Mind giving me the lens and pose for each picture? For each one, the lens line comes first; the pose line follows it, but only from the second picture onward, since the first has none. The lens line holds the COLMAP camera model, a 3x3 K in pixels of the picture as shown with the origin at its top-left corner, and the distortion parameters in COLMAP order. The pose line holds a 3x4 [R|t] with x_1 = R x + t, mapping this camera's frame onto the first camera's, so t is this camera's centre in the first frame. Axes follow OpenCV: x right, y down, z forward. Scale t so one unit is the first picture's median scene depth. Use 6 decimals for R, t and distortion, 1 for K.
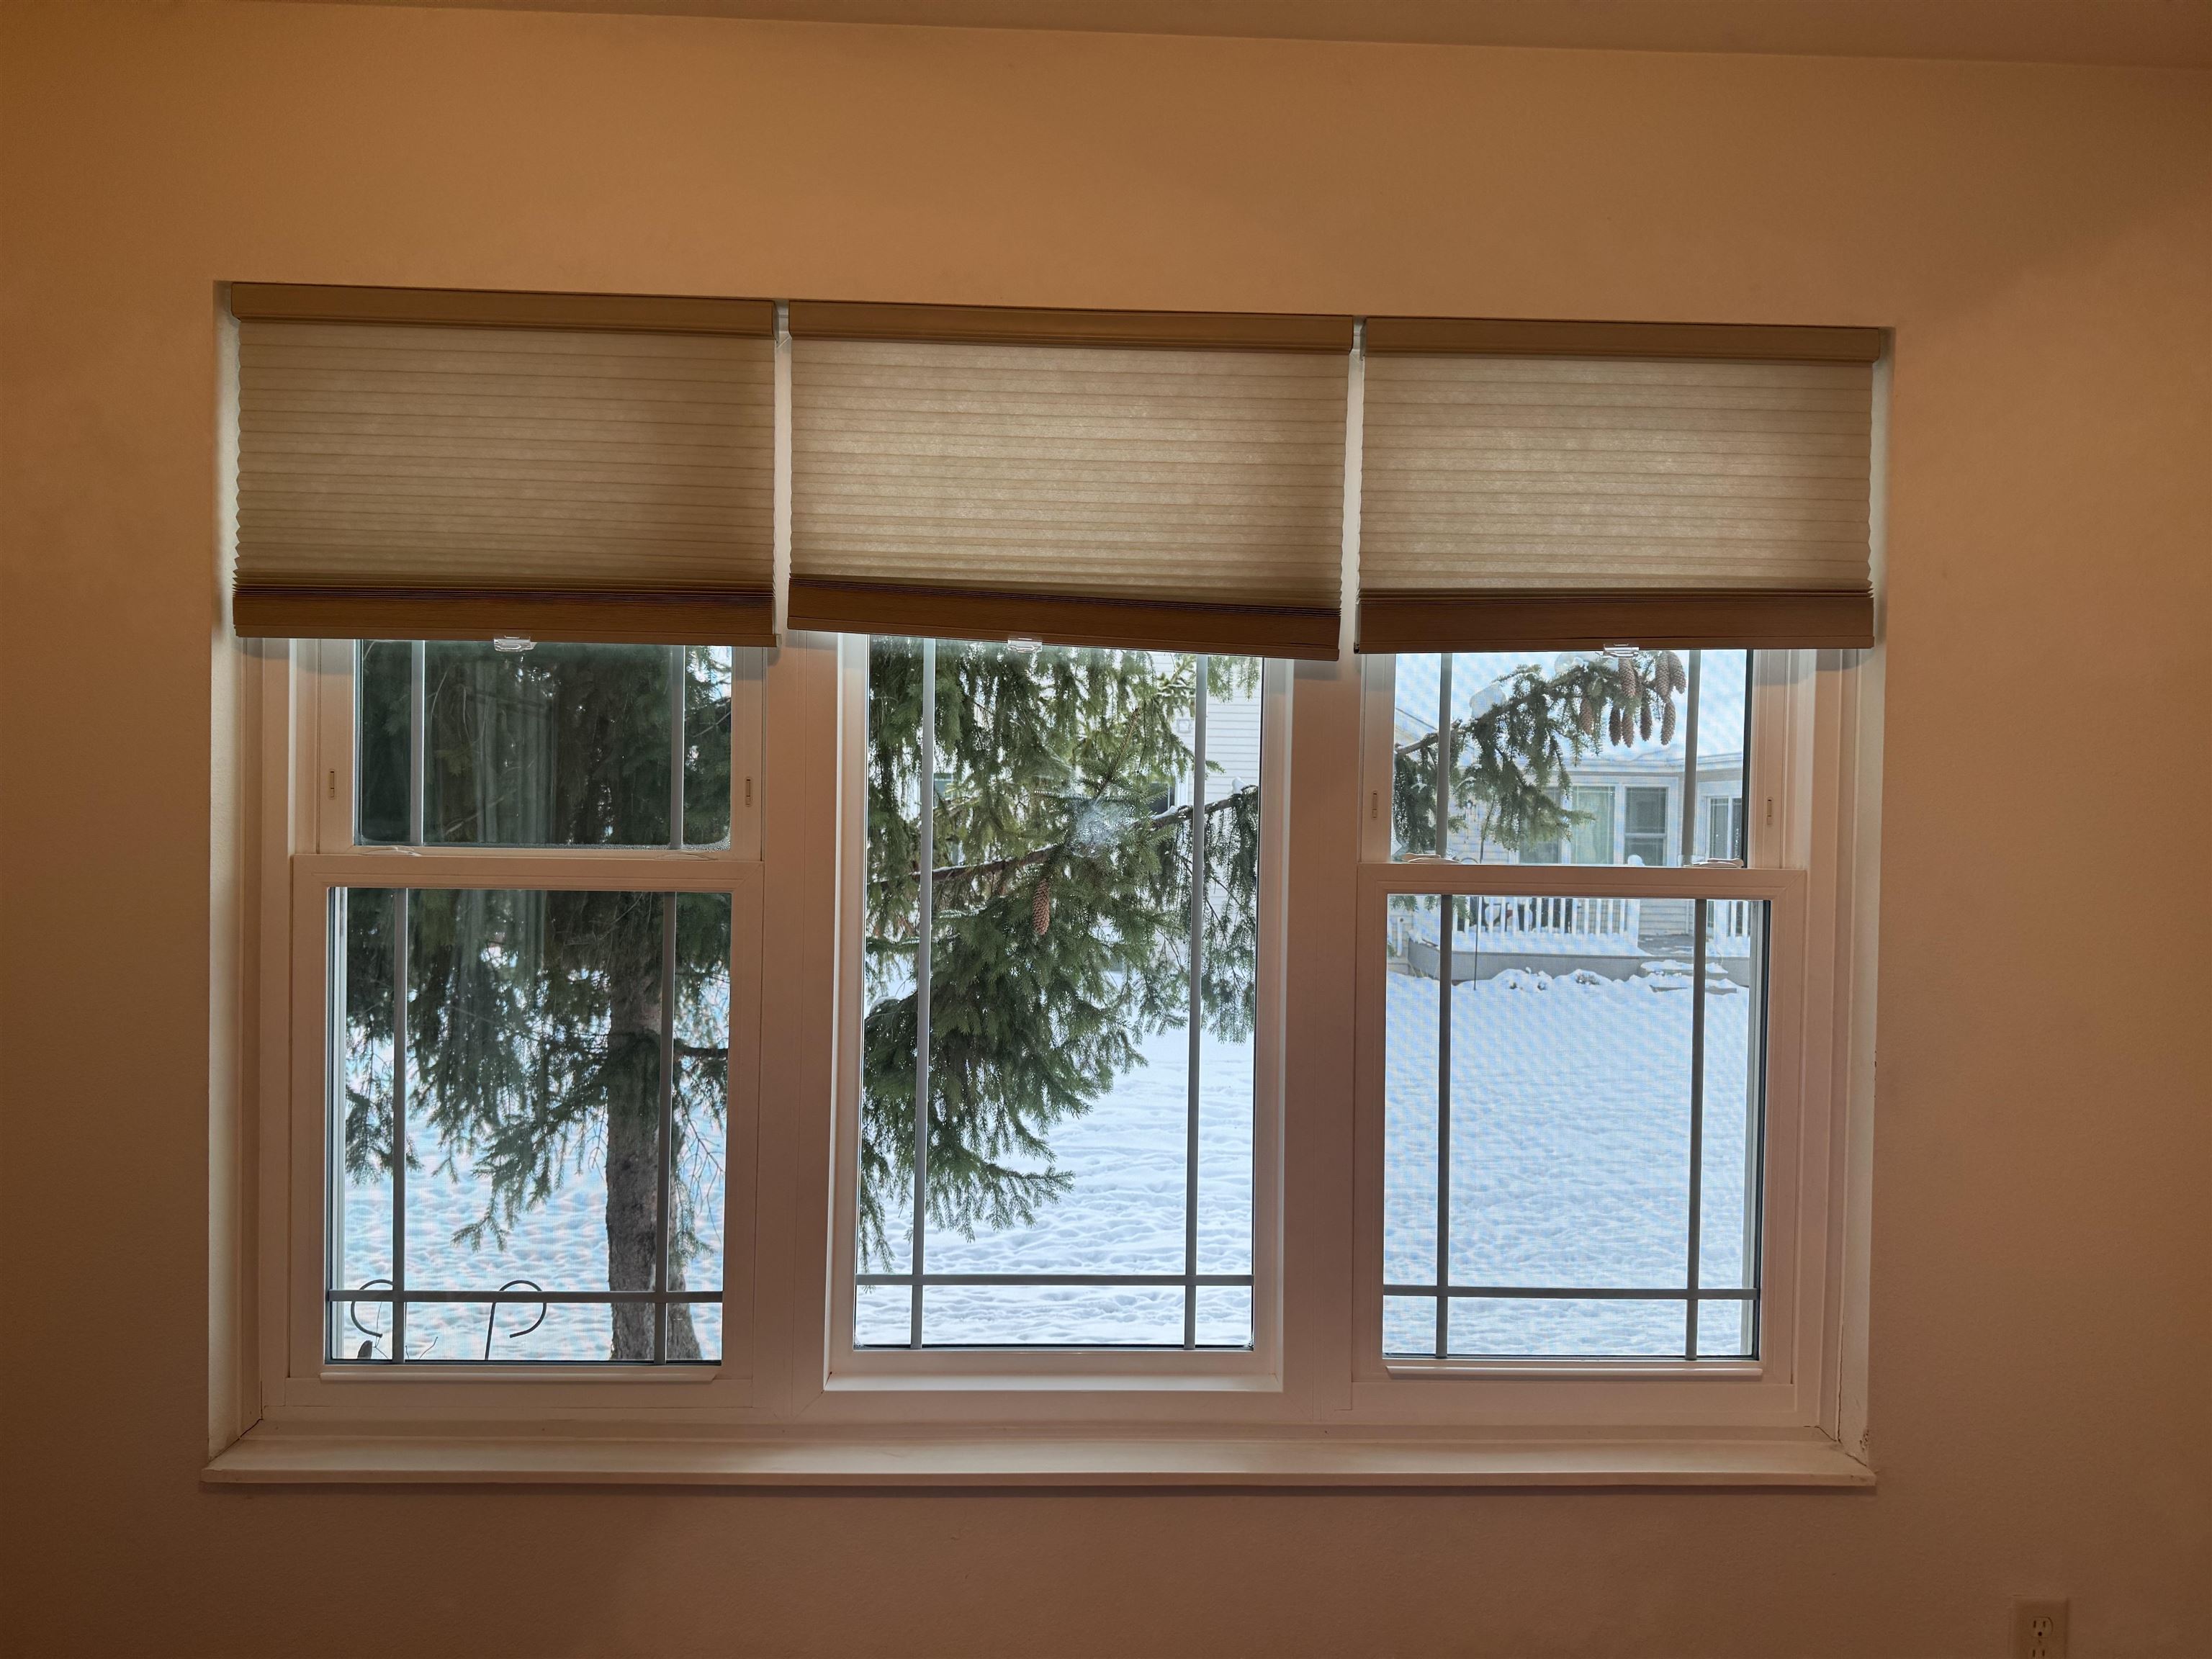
lens RADIAL K [[1556.0, 0, 1095.6], [0, 1556.0, 831.1], [0, 0, 1]] dist [0.086813, -0.001350]
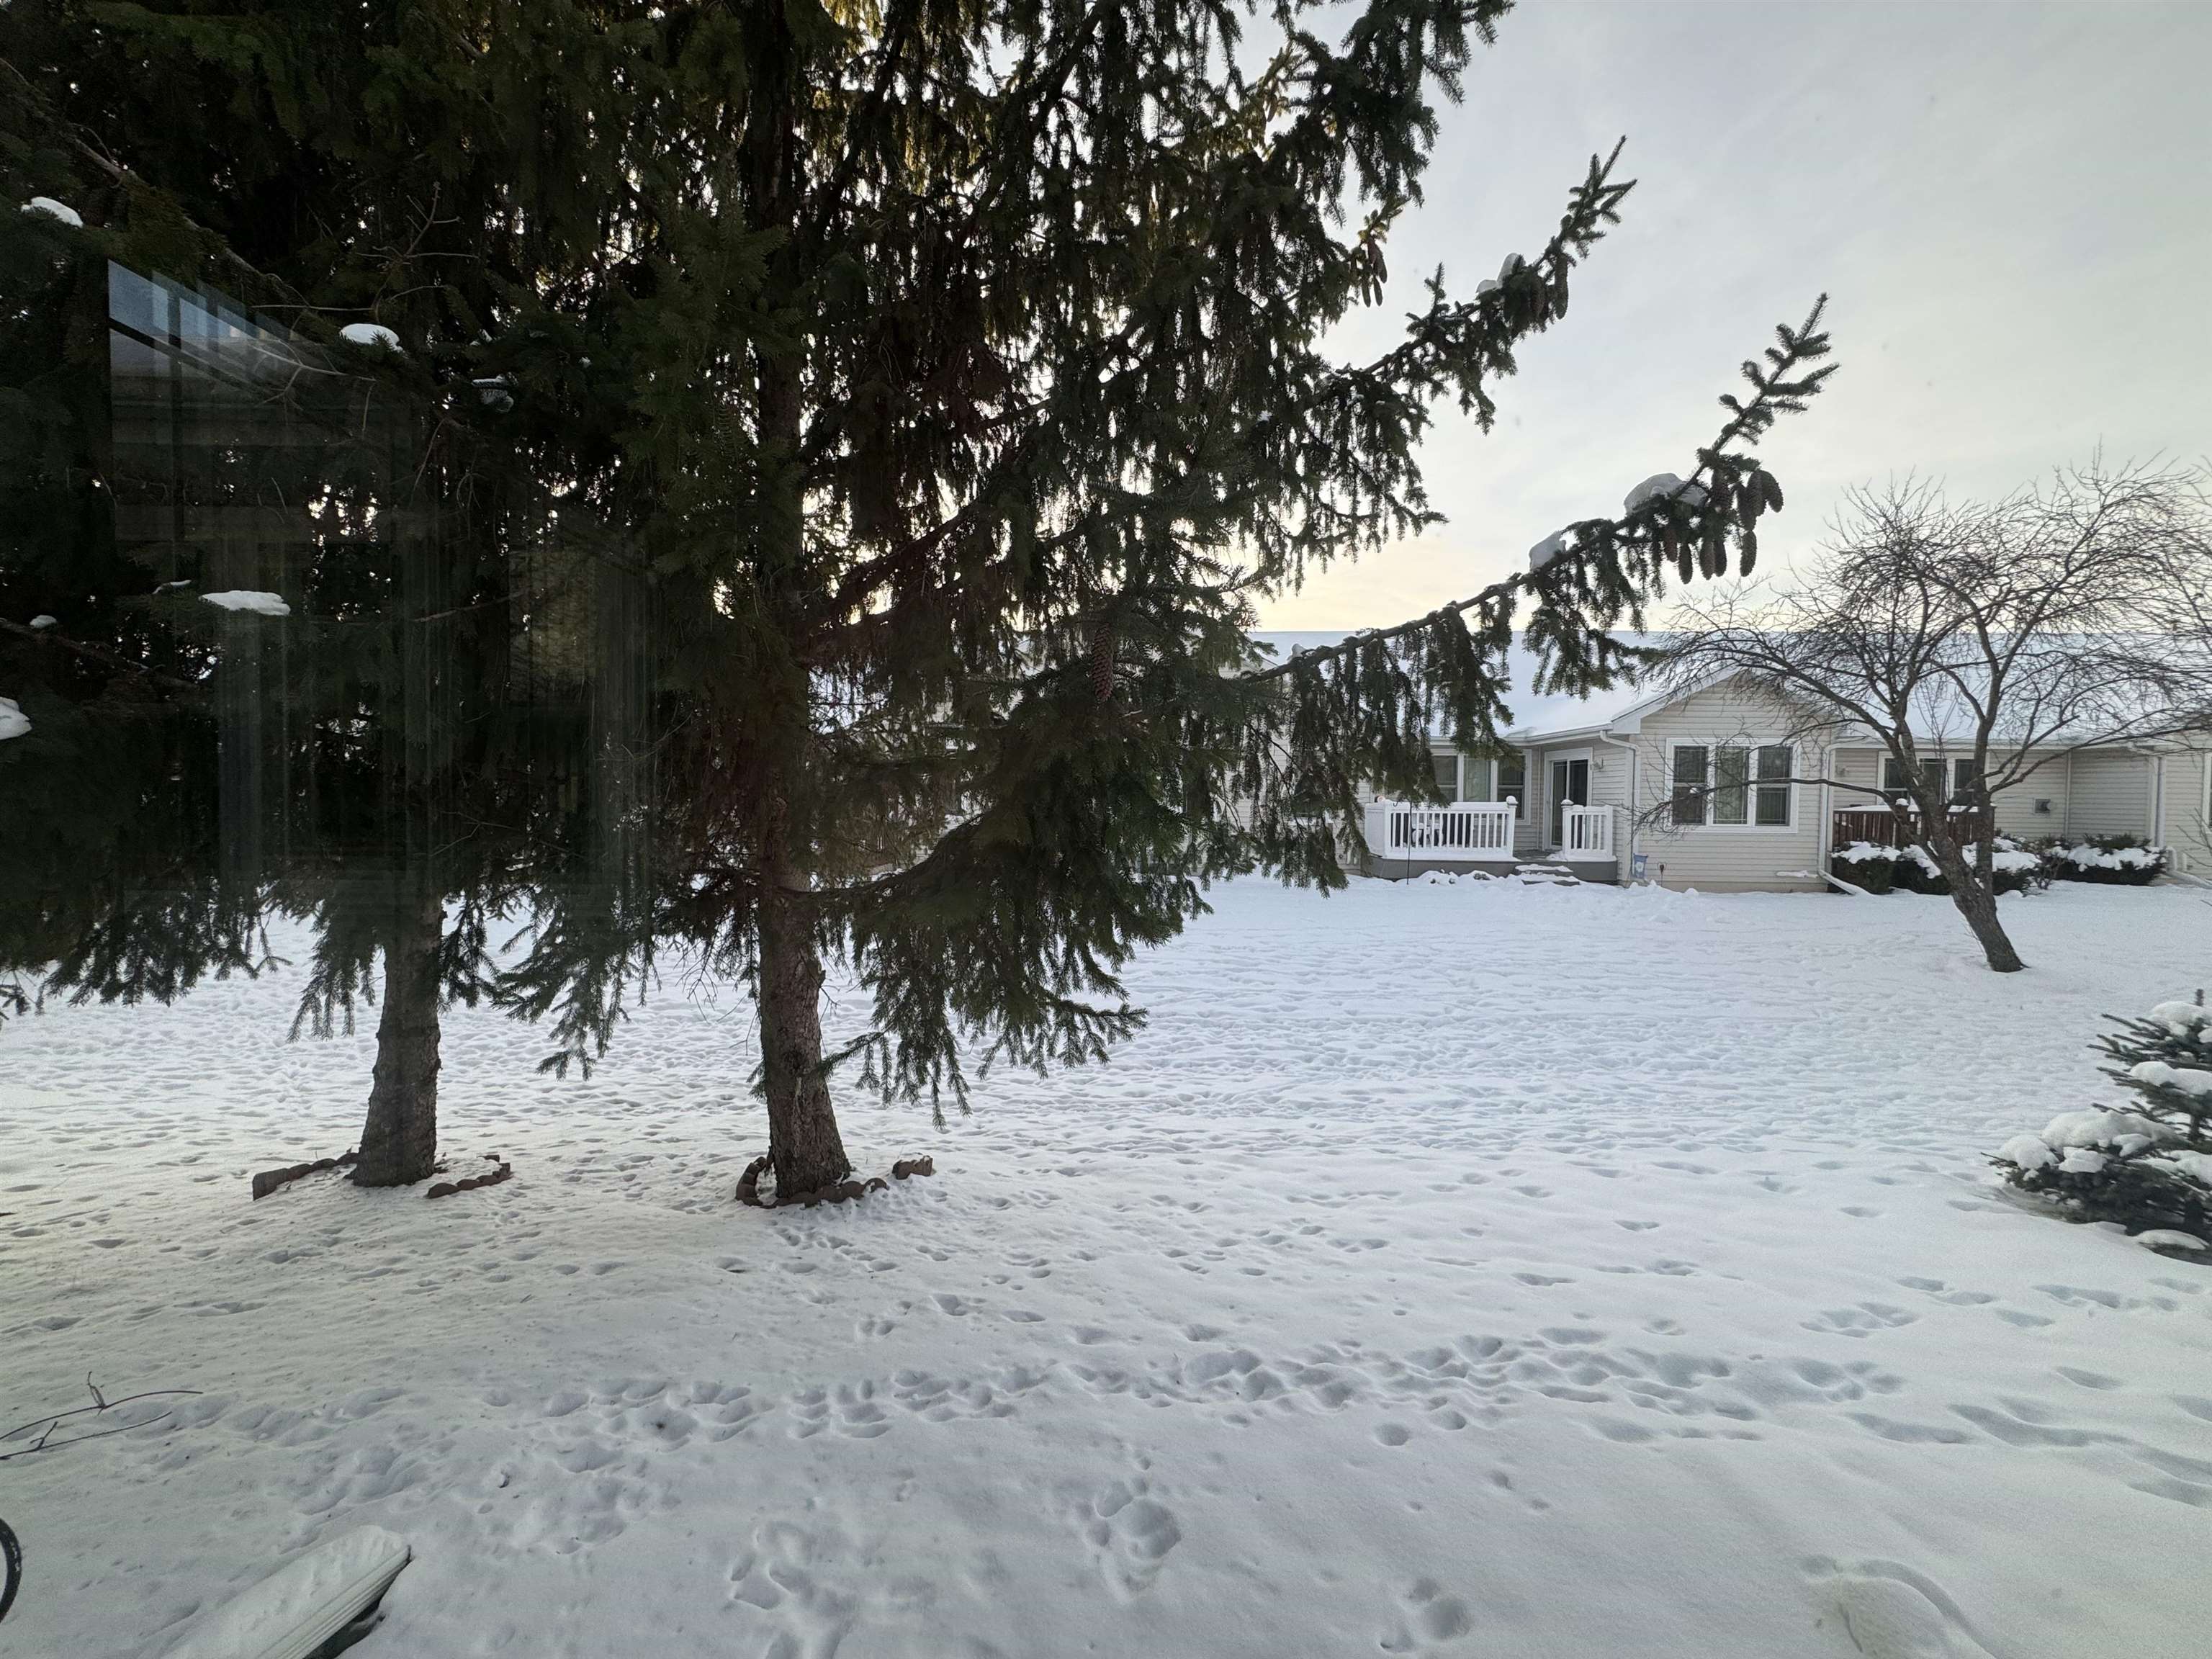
lens RADIAL K [[887.5, 0, 1108.7], [0, 887.5, 824.3], [0, 0, 1]] dist [-0.002967, 0.000043]
pose [[0.998488, -0.006792, -0.054541, -0.006989], [0.007808, 0.999800, 0.018429, 0.087960], [0.054405, -0.018827, 0.998341, 0.428266]]
